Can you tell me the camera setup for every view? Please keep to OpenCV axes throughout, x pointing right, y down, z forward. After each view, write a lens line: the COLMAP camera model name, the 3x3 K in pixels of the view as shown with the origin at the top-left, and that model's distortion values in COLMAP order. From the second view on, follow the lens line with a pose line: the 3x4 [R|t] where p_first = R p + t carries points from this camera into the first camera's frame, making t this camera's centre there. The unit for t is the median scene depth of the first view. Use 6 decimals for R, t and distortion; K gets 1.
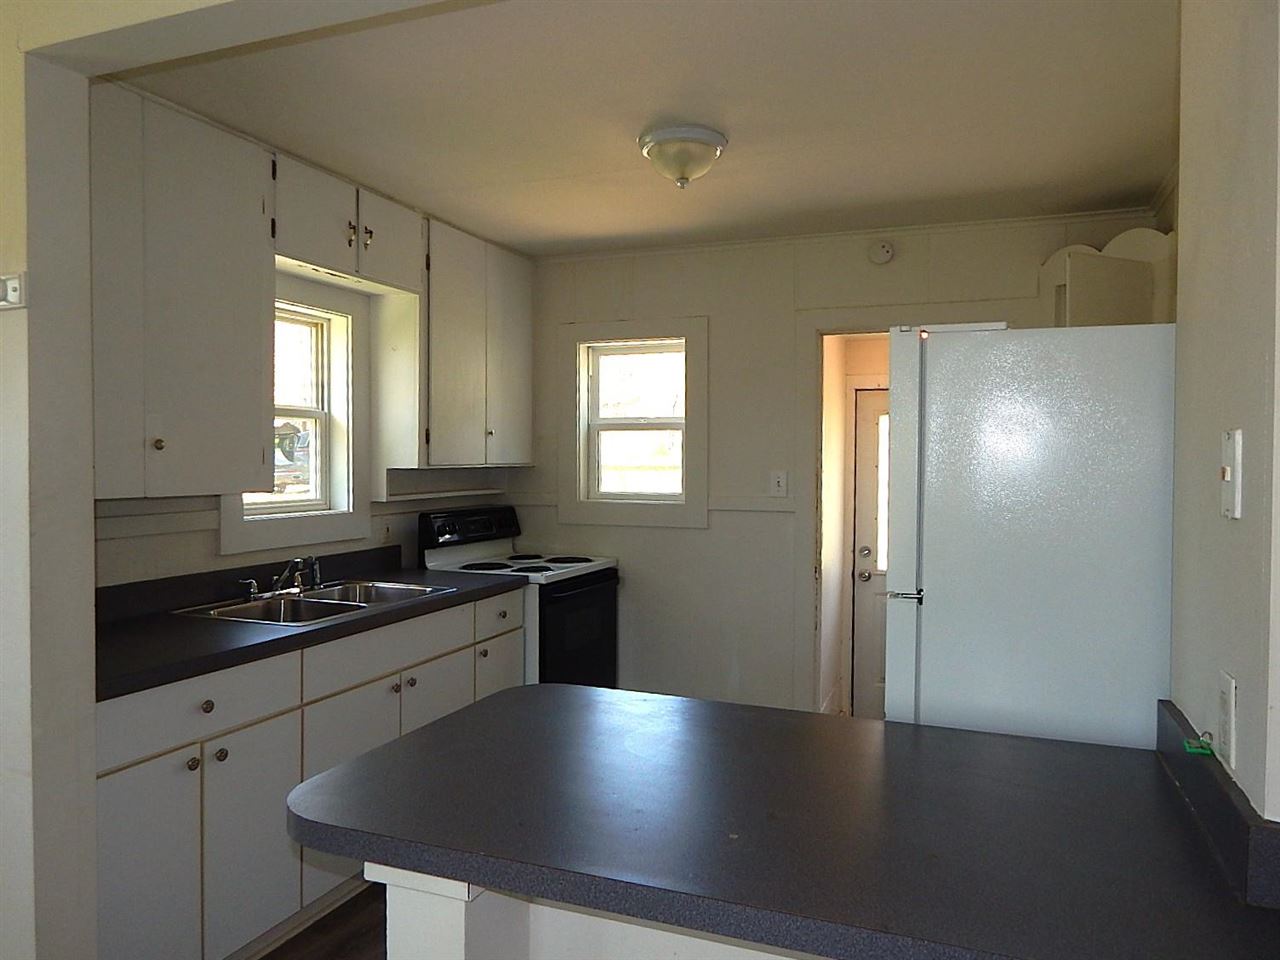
lens RADIAL K [[871.9, 0, 641.1], [0, 871.9, 479.4], [0, 0, 1]] dist [0.004885, 0.001063]
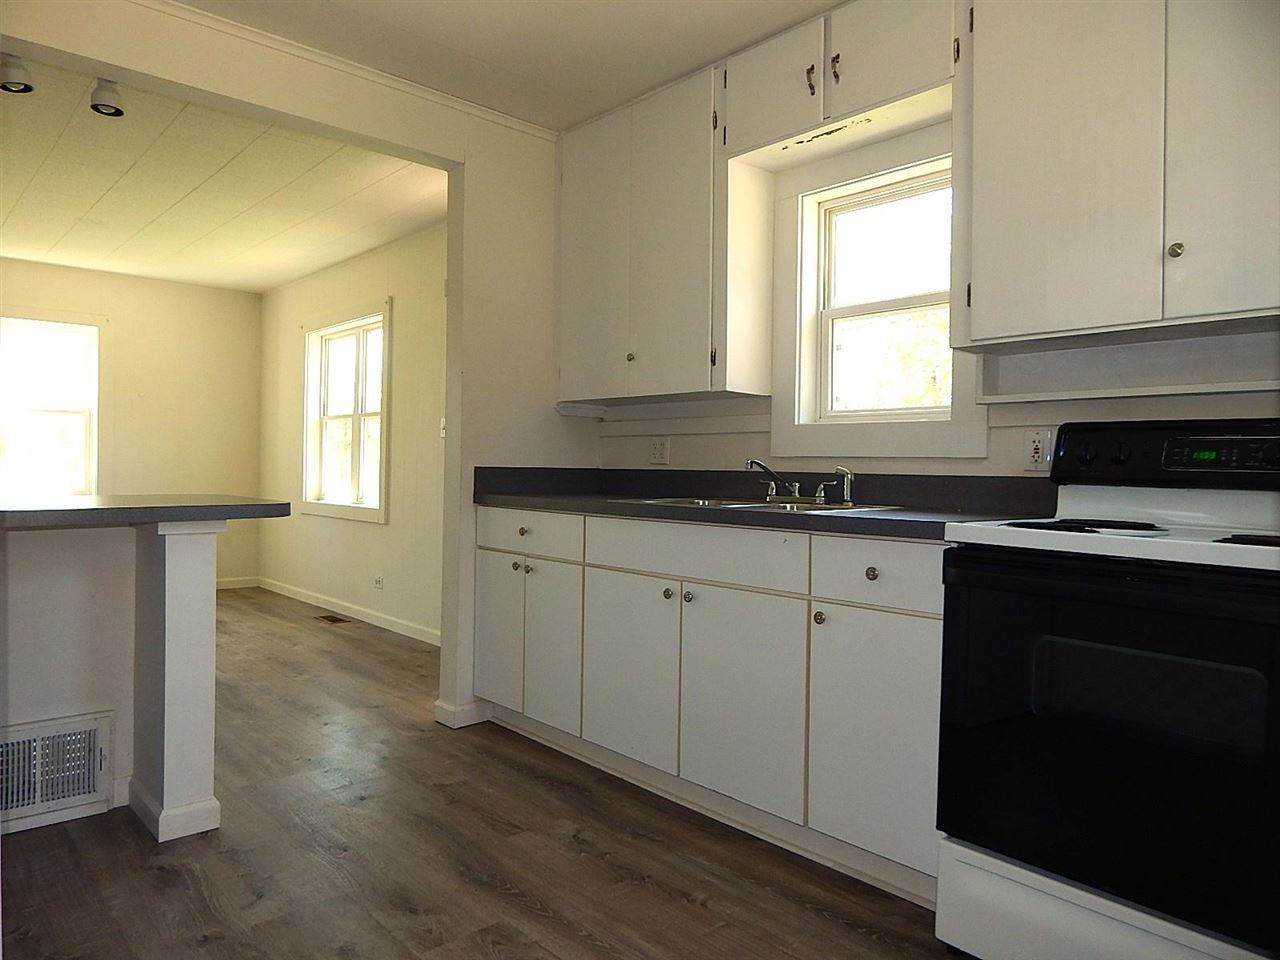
lens RADIAL K [[871.9, 0, 638.7], [0, 871.9, 469.0], [0, 0, 1]] dist [0.004885, 0.001063]
pose [[-0.454335, -0.002521, -0.890828, 0.529496], [-0.030947, 0.999437, 0.012955, 0.095192], [0.890293, 0.033454, -0.454157, 1.341385]]
